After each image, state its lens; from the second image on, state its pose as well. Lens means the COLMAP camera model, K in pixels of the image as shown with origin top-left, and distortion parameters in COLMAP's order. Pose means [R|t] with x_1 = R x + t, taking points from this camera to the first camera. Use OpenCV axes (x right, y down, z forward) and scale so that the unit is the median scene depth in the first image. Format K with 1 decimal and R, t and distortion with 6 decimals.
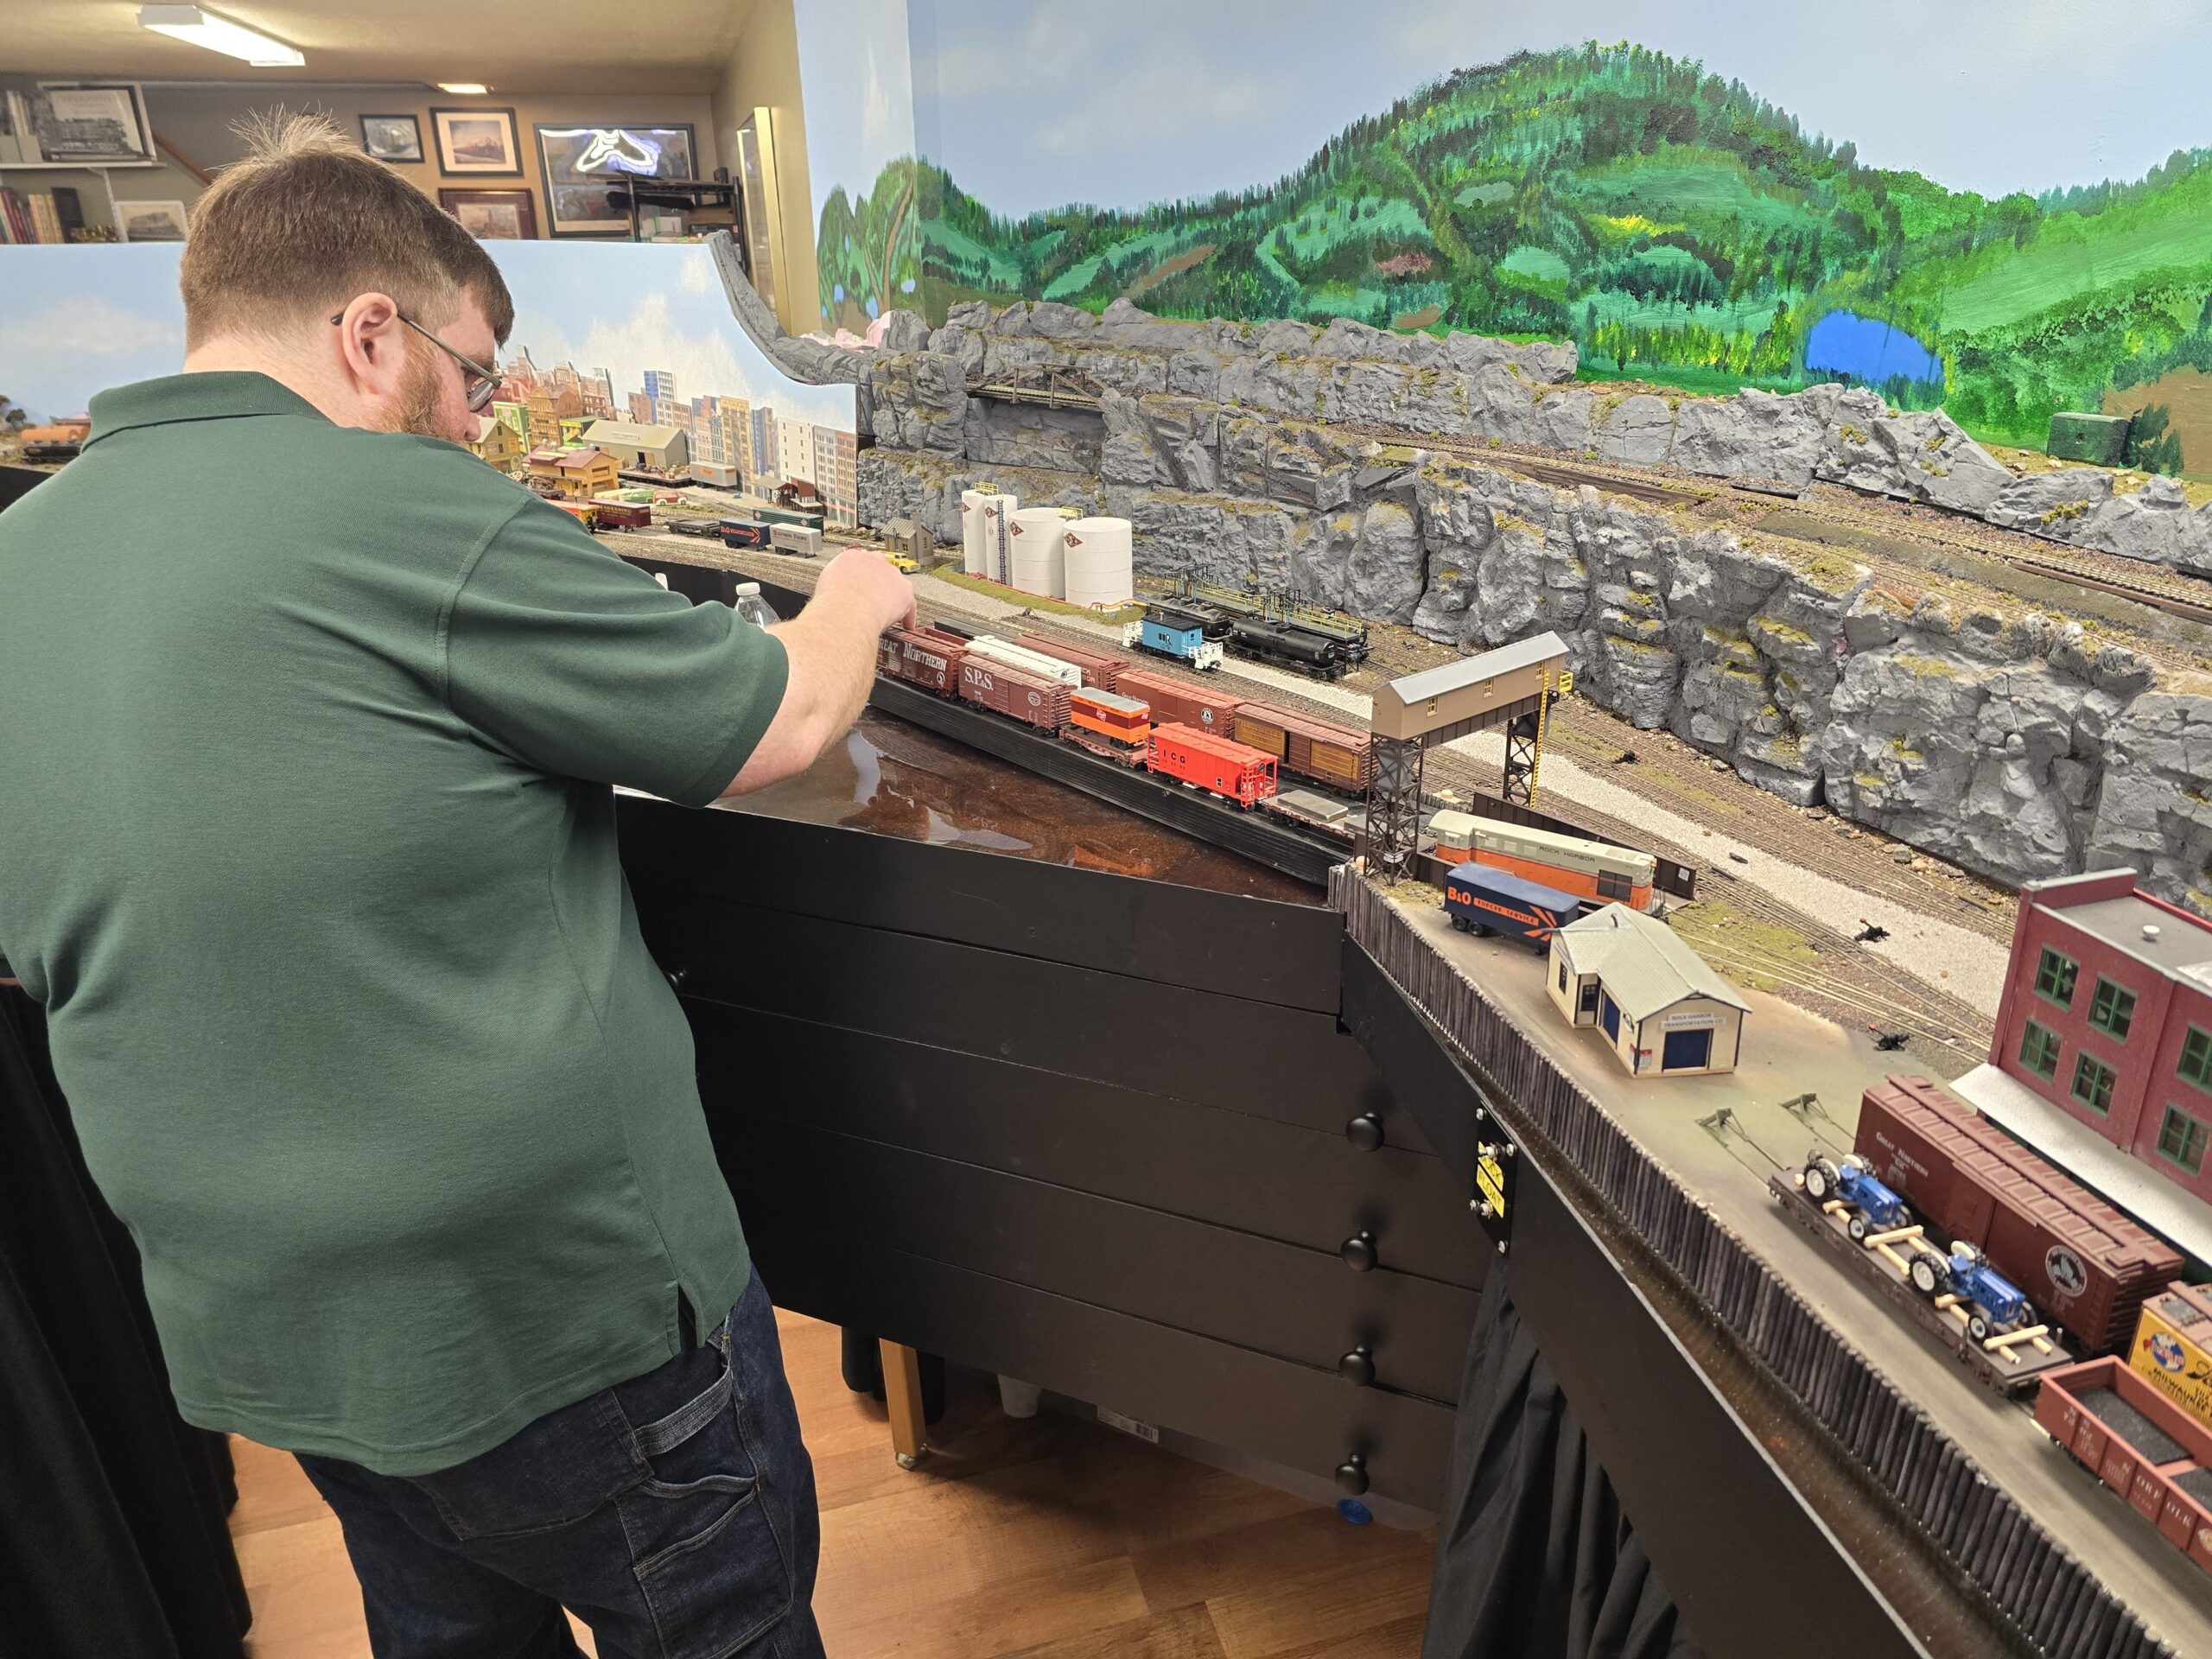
lens RADIAL K [[1503.7, 0, 1102.0], [0, 1503.7, 811.8], [0, 0, 1]] dist [0.062664, -0.062378]
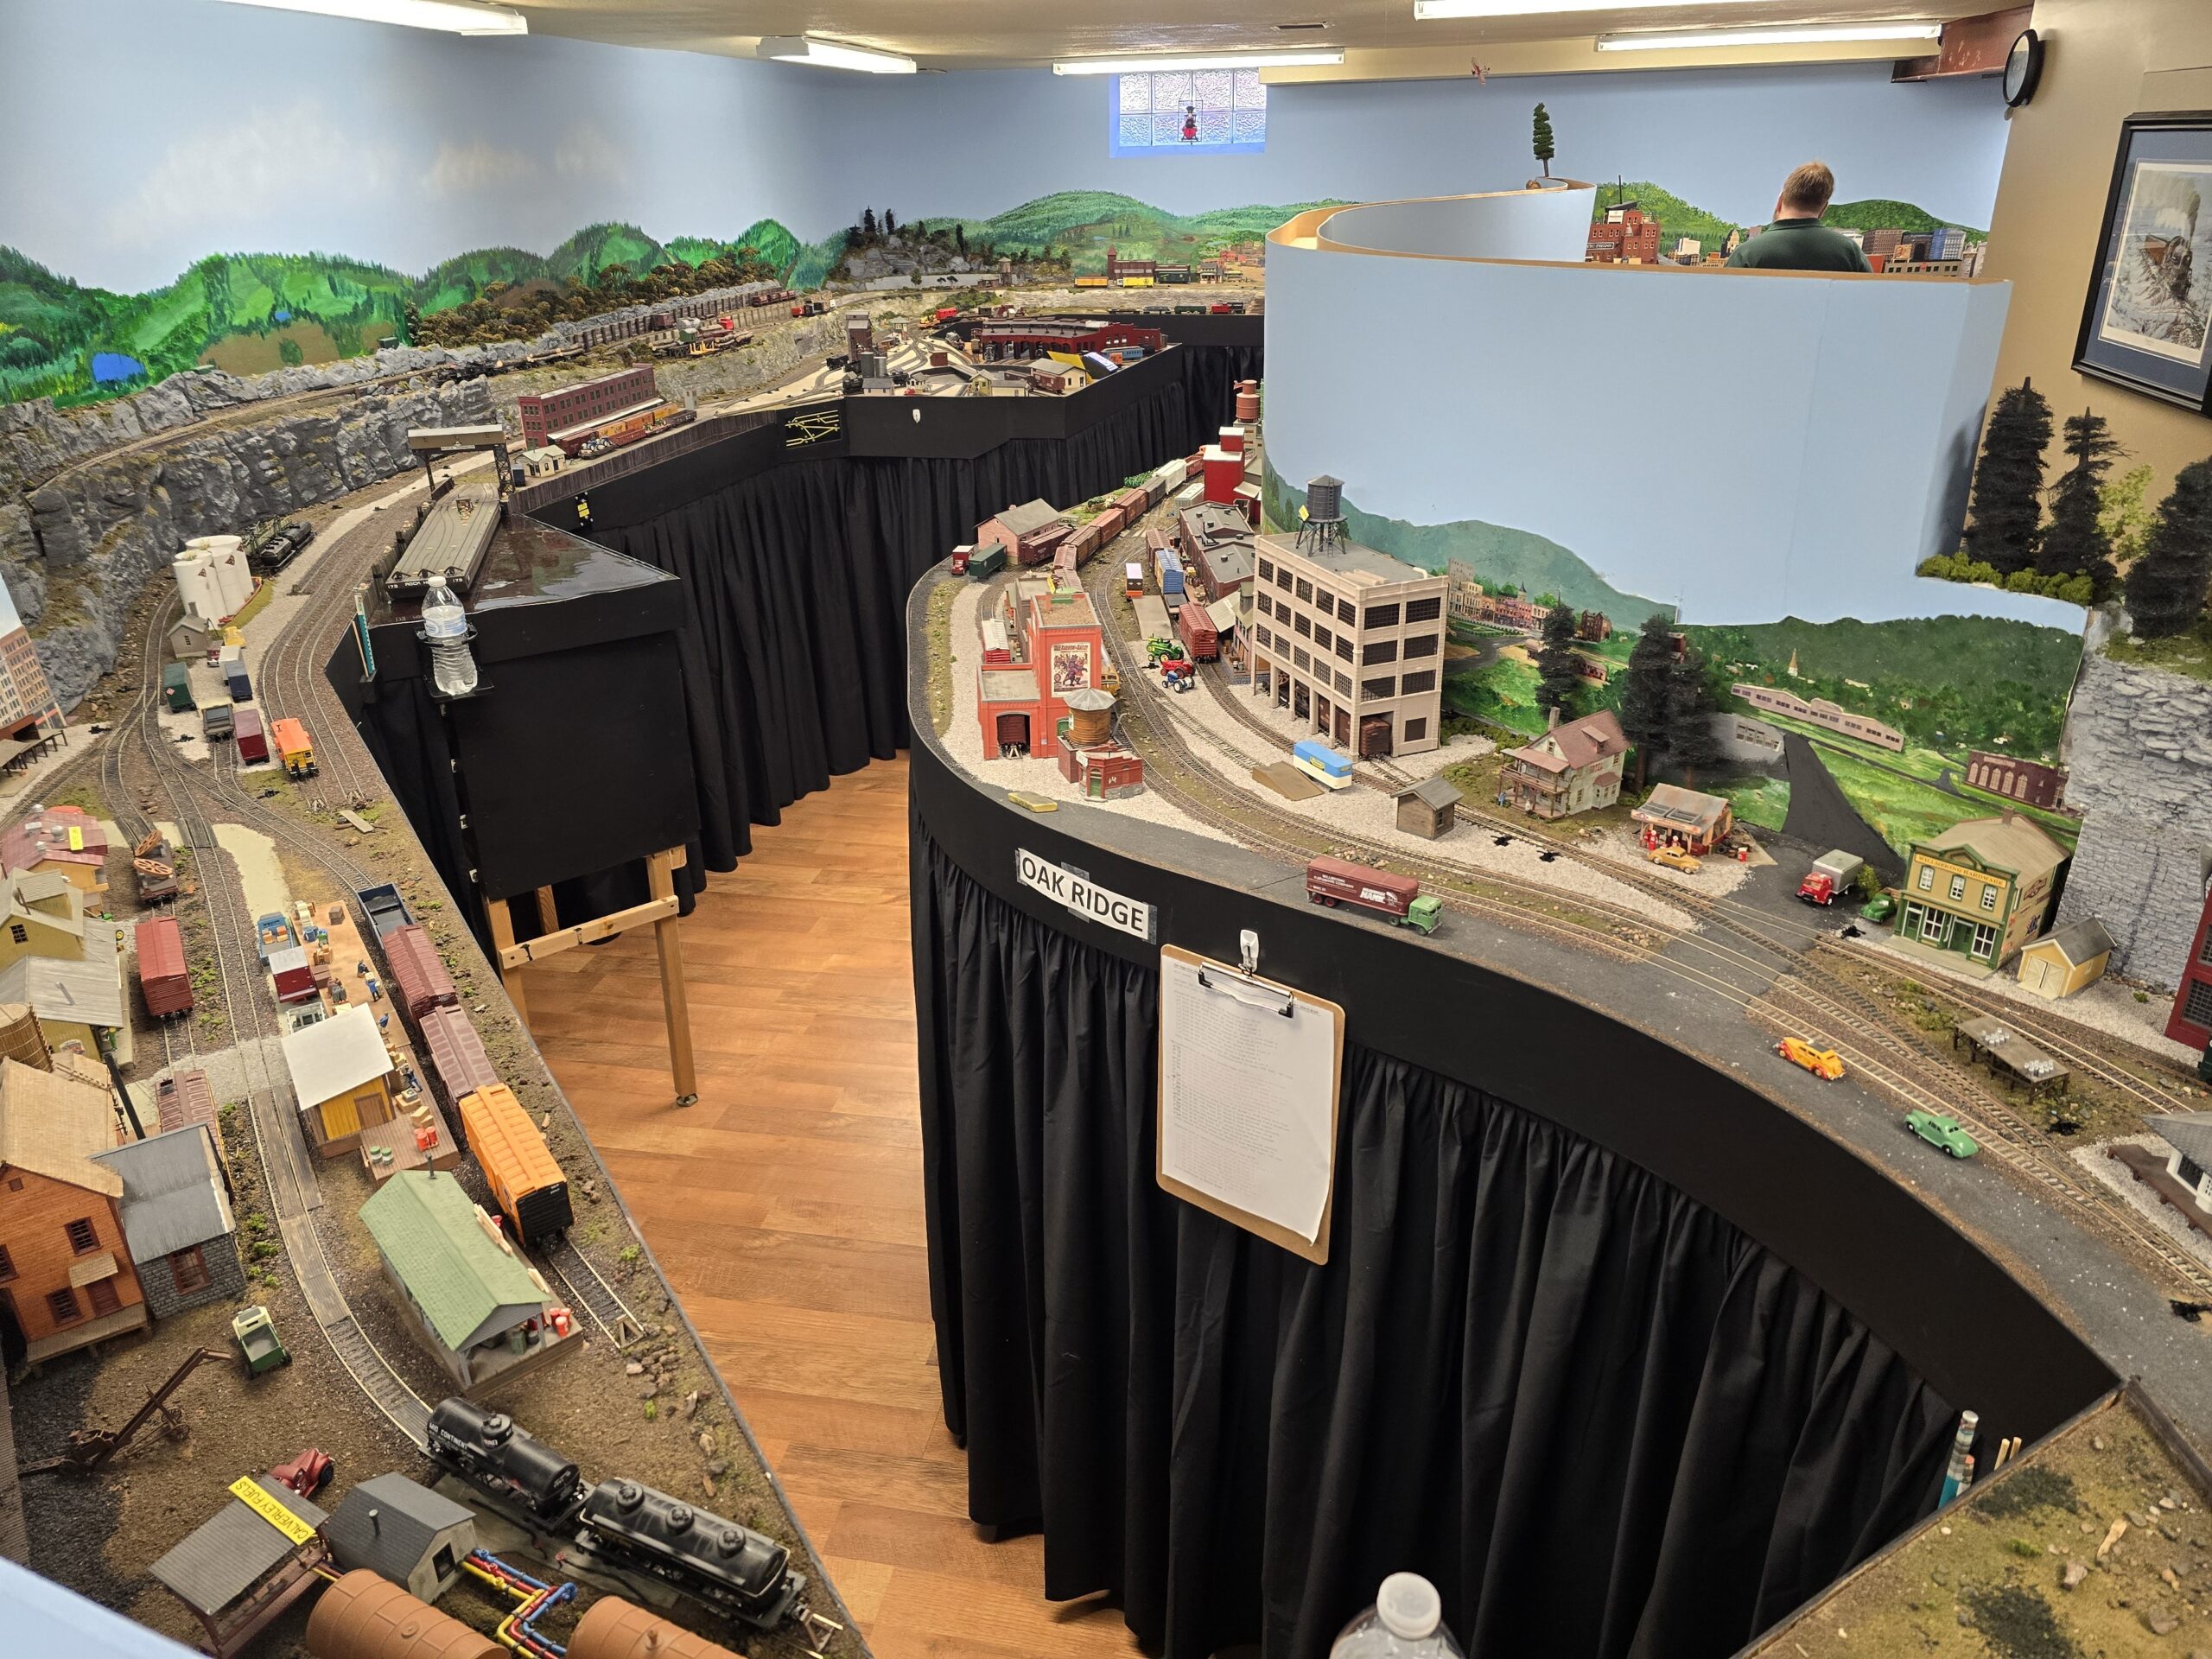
lens RADIAL K [[1503.7, 0, 1086.9], [0, 1503.7, 828.0], [0, 0, 1]] dist [0.062664, -0.062378]
pose [[-0.899505, -0.150095, 0.410321, -1.733647], [0.188329, 0.714215, 0.674114, -1.026637], [-0.394238, 0.683644, -0.614172, 2.204667]]
